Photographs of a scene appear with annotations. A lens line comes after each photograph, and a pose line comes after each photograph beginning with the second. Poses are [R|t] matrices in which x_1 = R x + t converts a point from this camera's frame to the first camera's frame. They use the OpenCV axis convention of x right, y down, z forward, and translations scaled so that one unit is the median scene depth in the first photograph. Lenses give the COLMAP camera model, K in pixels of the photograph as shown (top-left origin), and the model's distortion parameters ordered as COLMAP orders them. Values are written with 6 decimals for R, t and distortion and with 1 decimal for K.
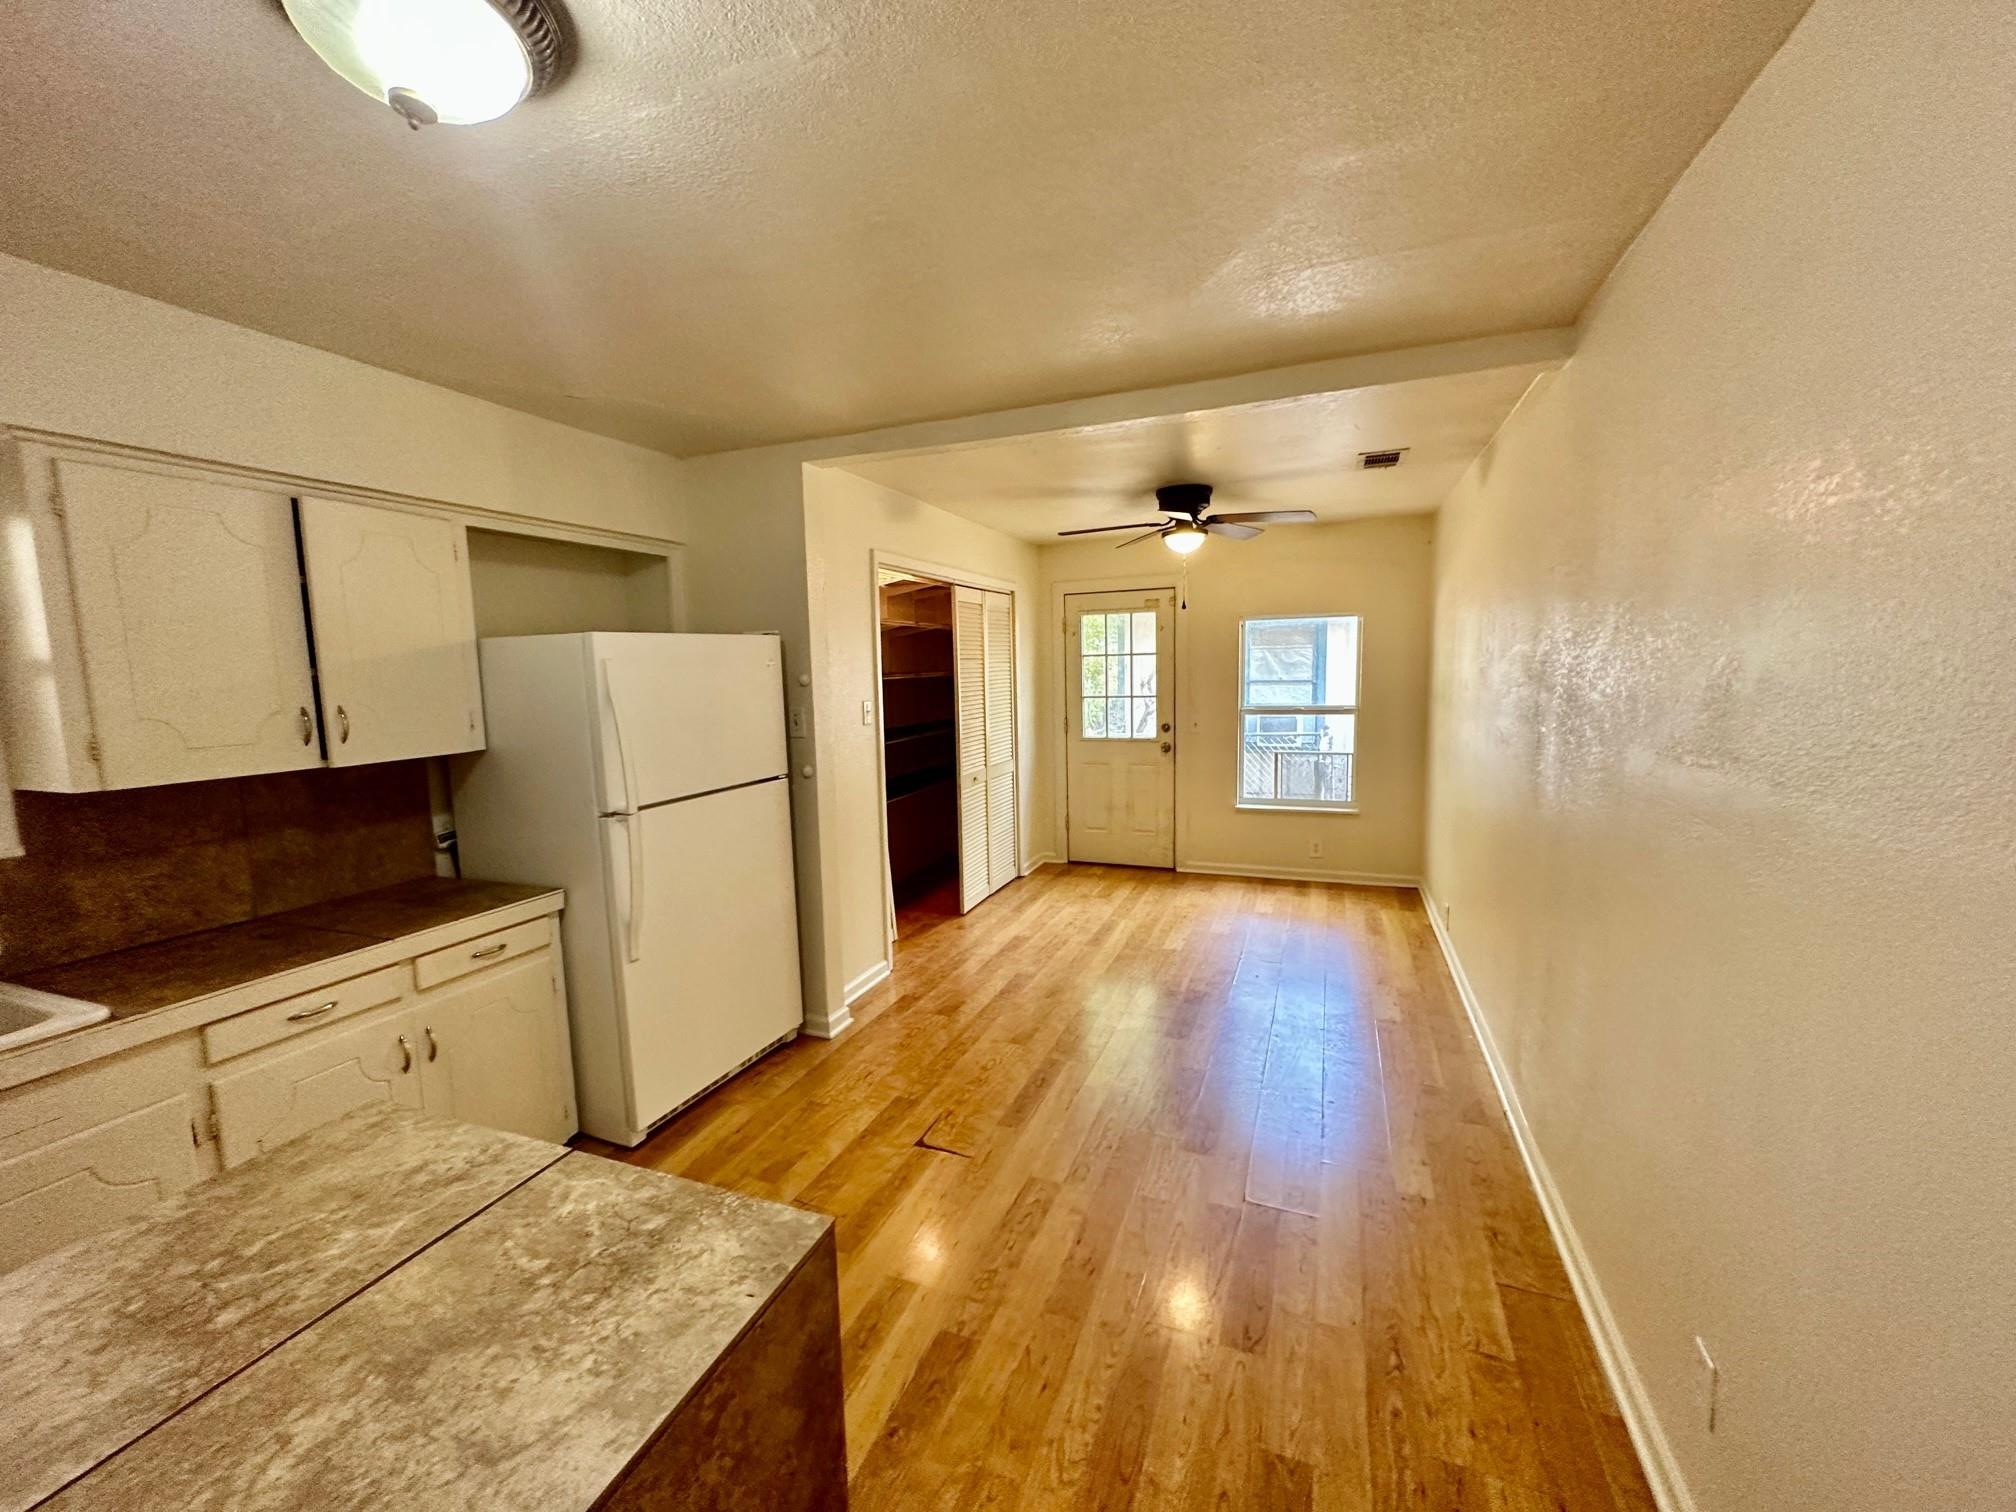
lens RADIAL K [[809.0, 0, 1011.9], [0, 809.0, 757.3], [0, 0, 1]] dist [0.001253, -0.000201]
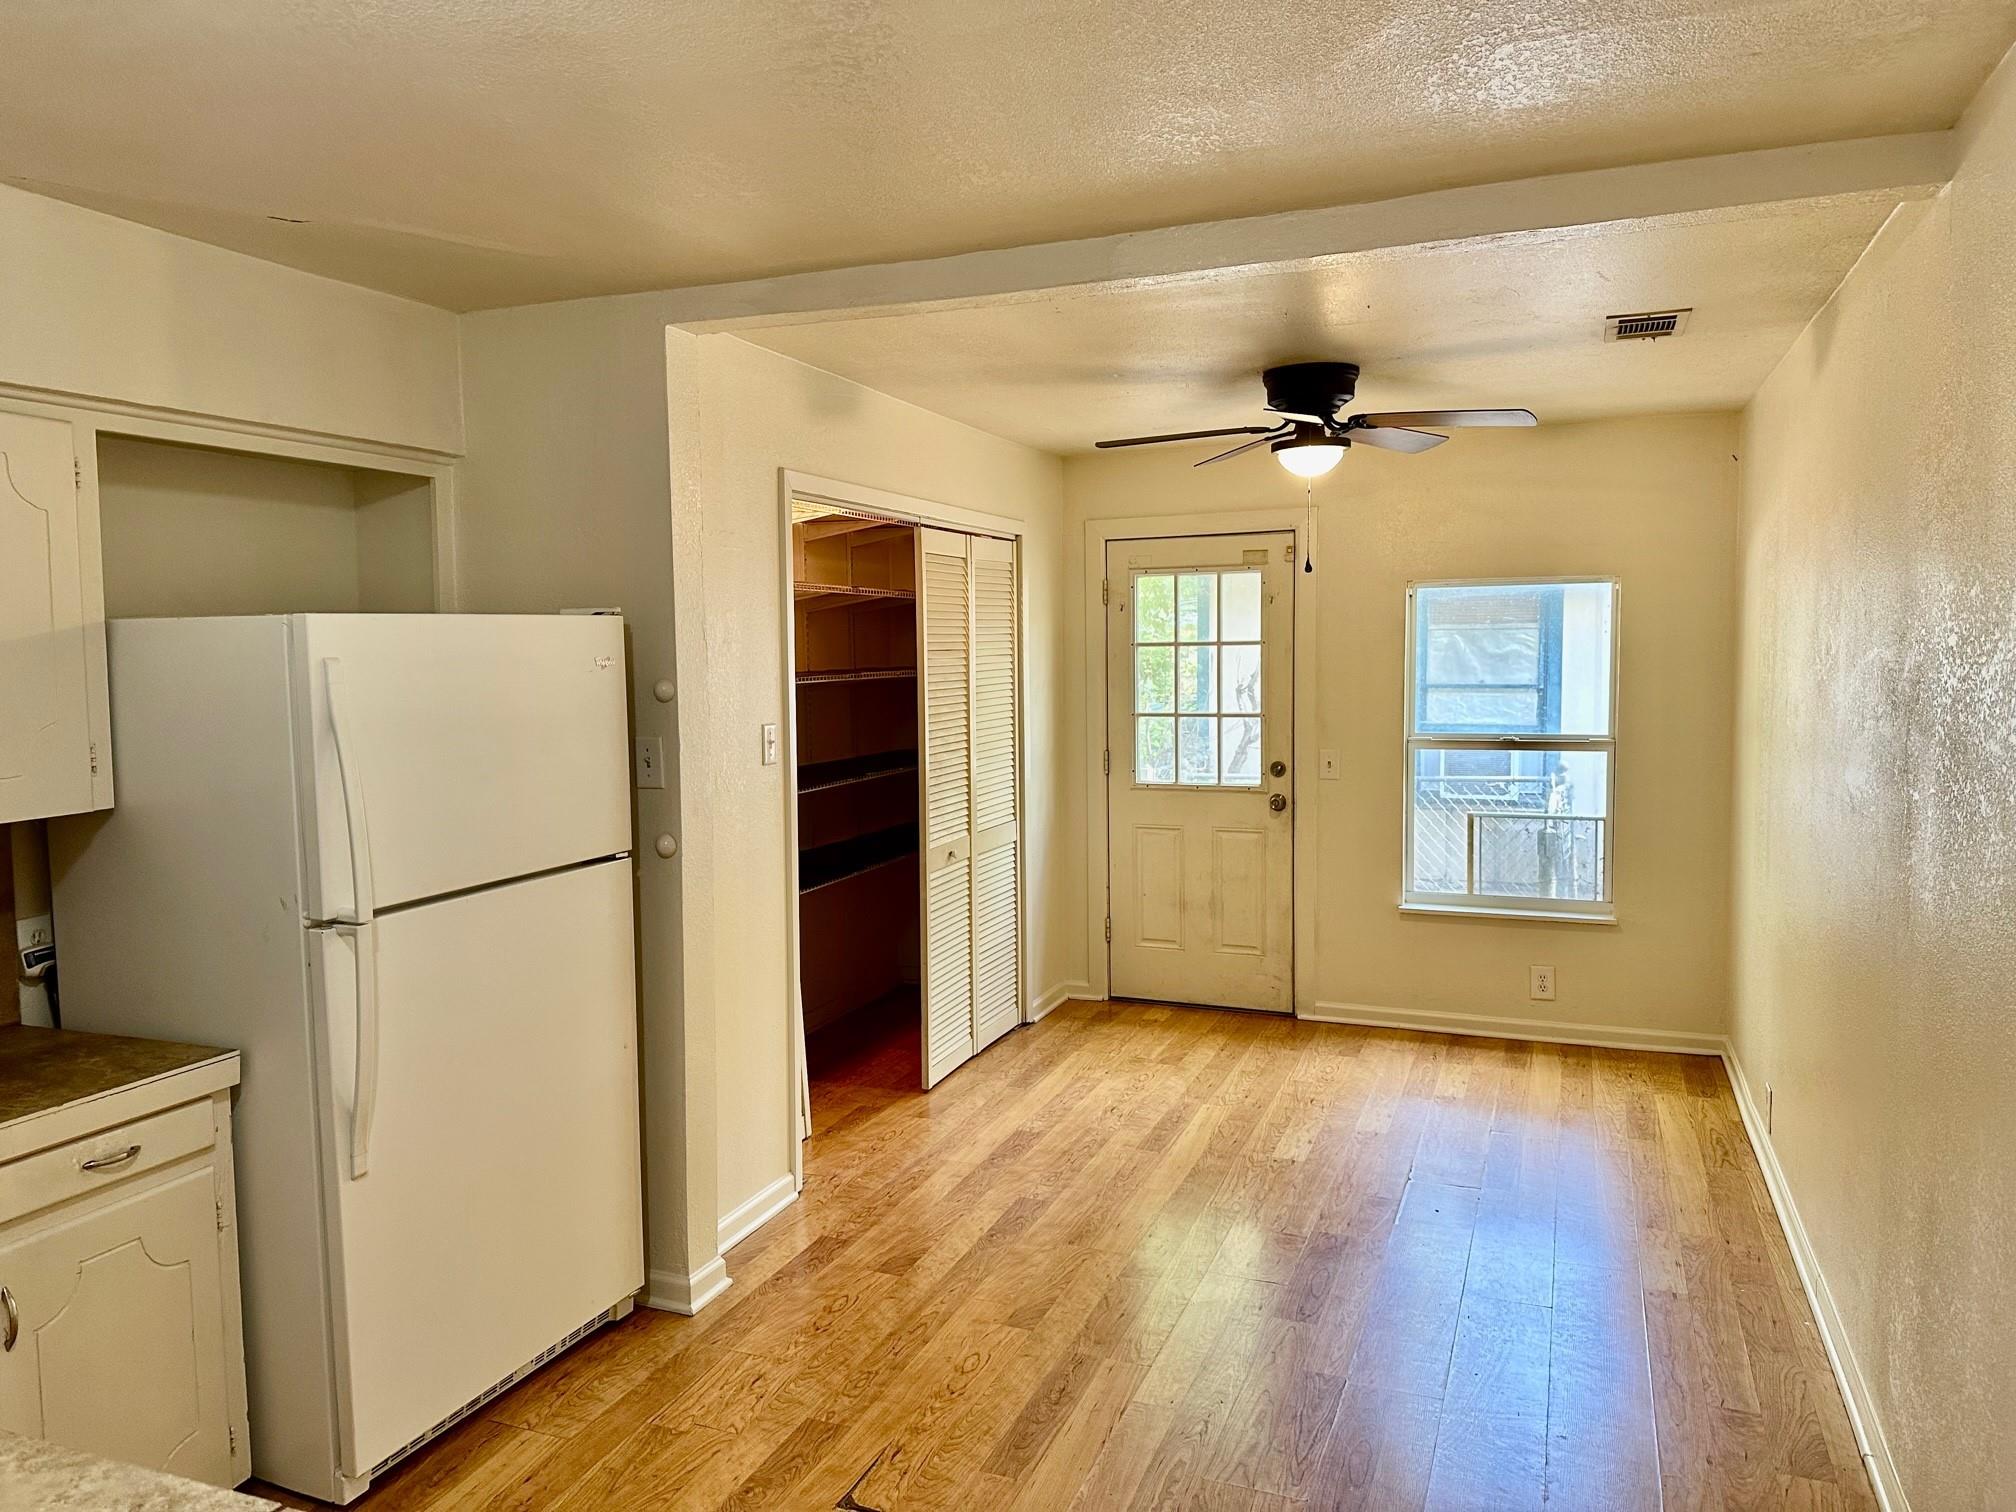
lens RADIAL K [[1413.2, 0, 1018.1], [0, 1413.2, 743.3], [0, 0, 1]] dist [0.050771, -0.060689]
pose [[0.999935, 0.011168, 0.002163, 0.000222], [-0.011060, 0.998924, -0.045038, -0.014919], [-0.002664, 0.045011, 0.998983, -0.030810]]
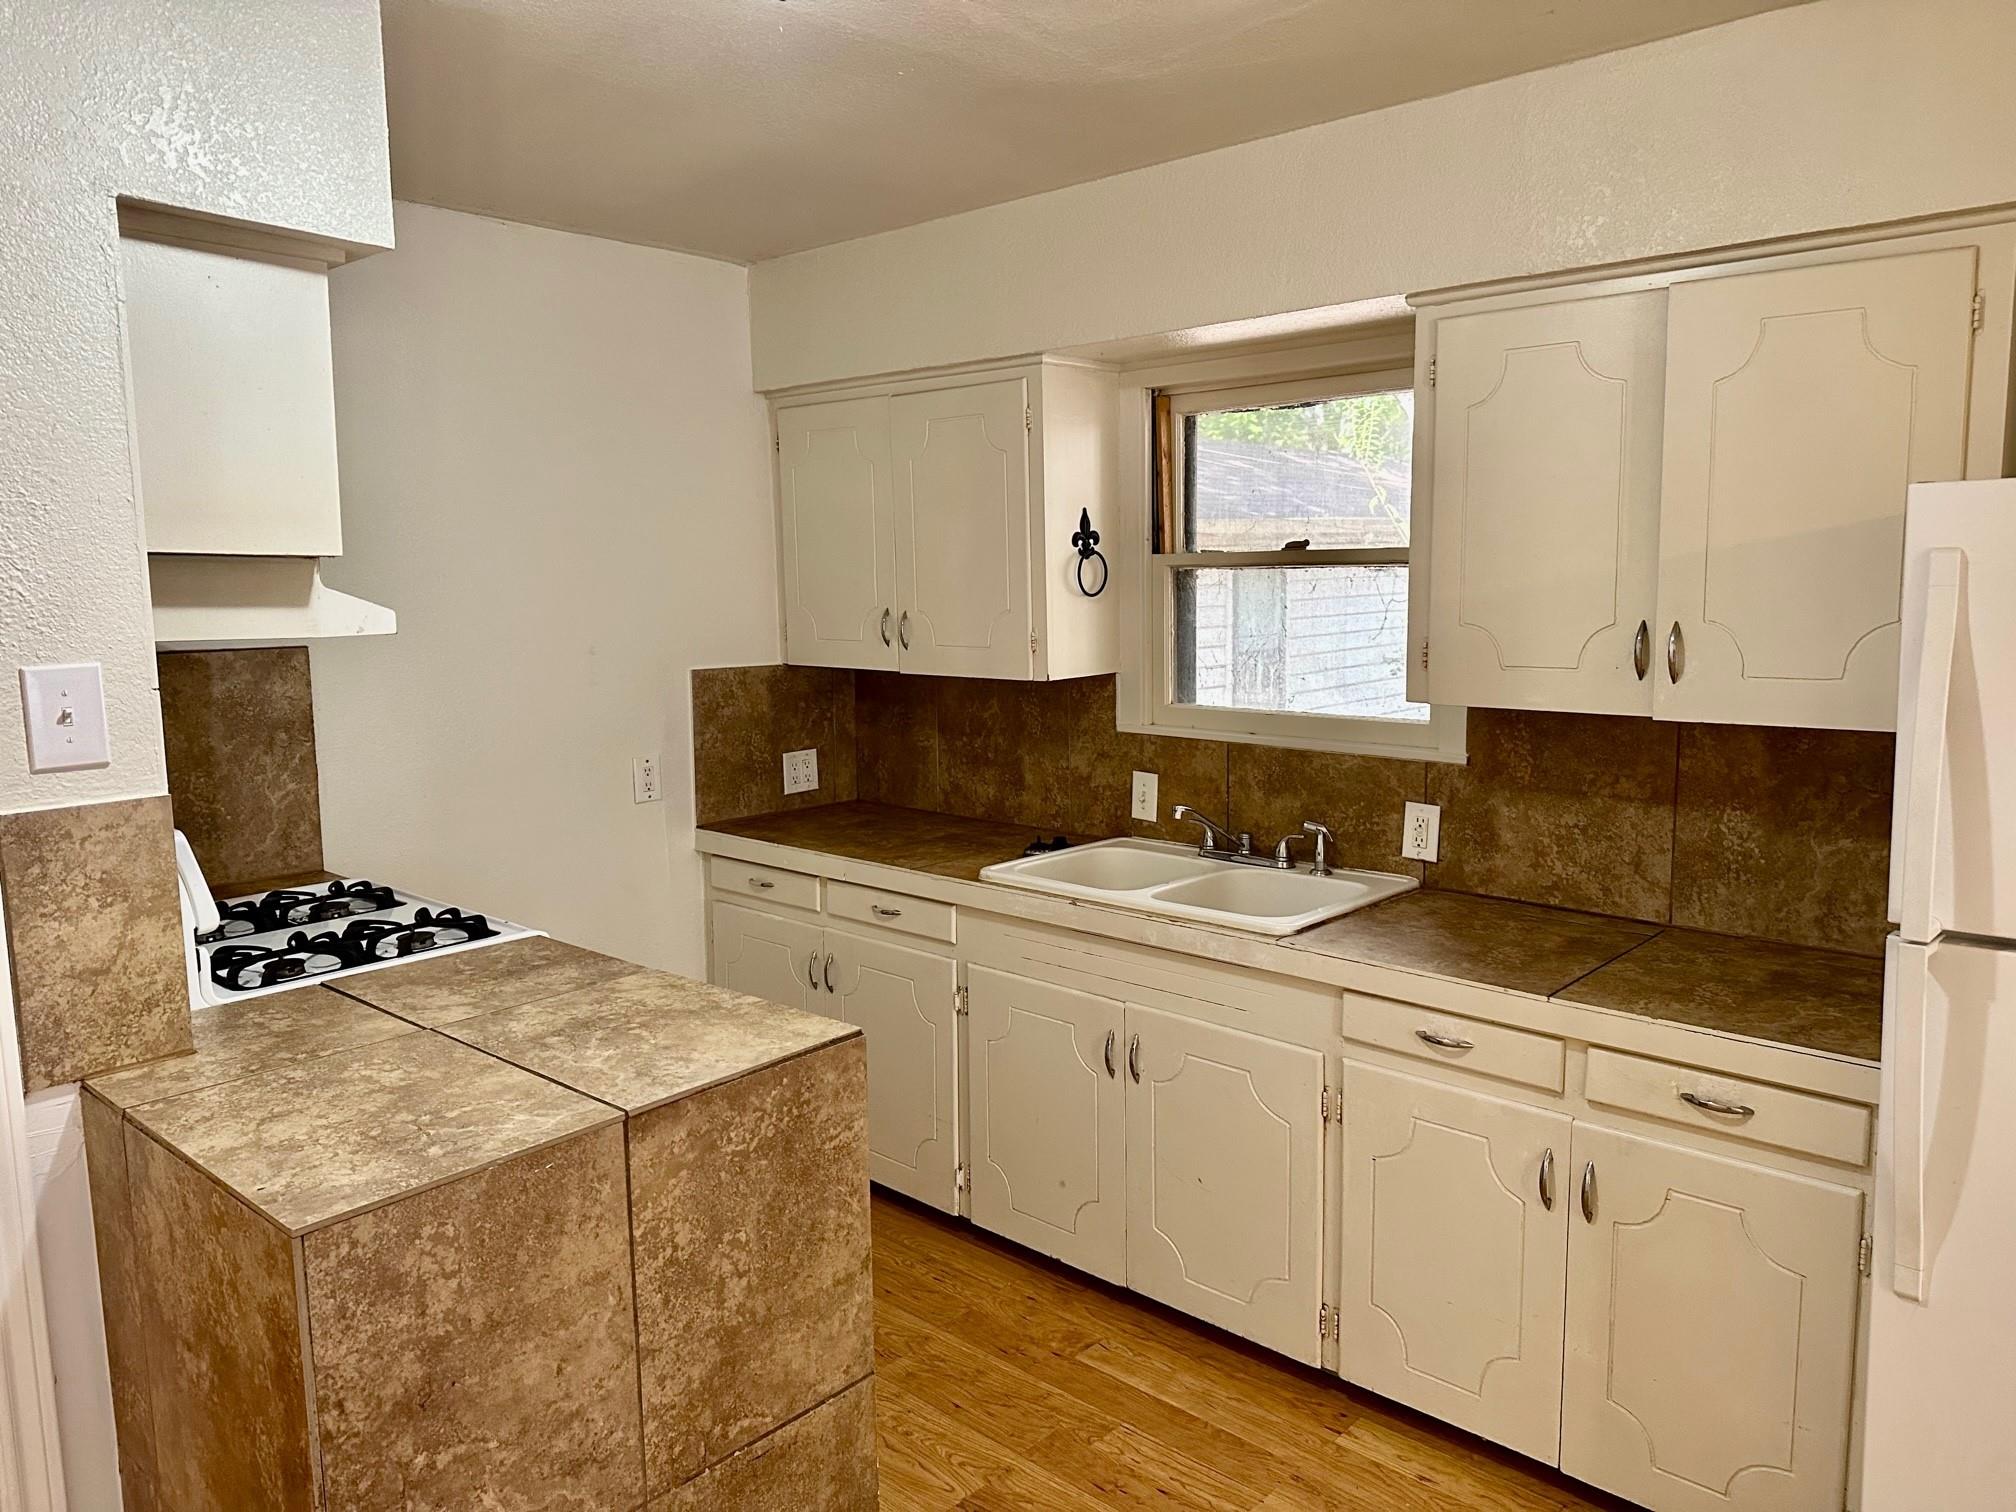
lens RADIAL K [[1413.2, 0, 1006.0], [0, 1413.2, 738.8], [0, 0, 1]] dist [0.050771, -0.060689]
pose [[-0.363943, 0.144586, -0.920131, 0.262149], [-0.080354, 0.979321, 0.185670, -0.098676], [0.927949, 0.141509, -0.344799, 0.655931]]
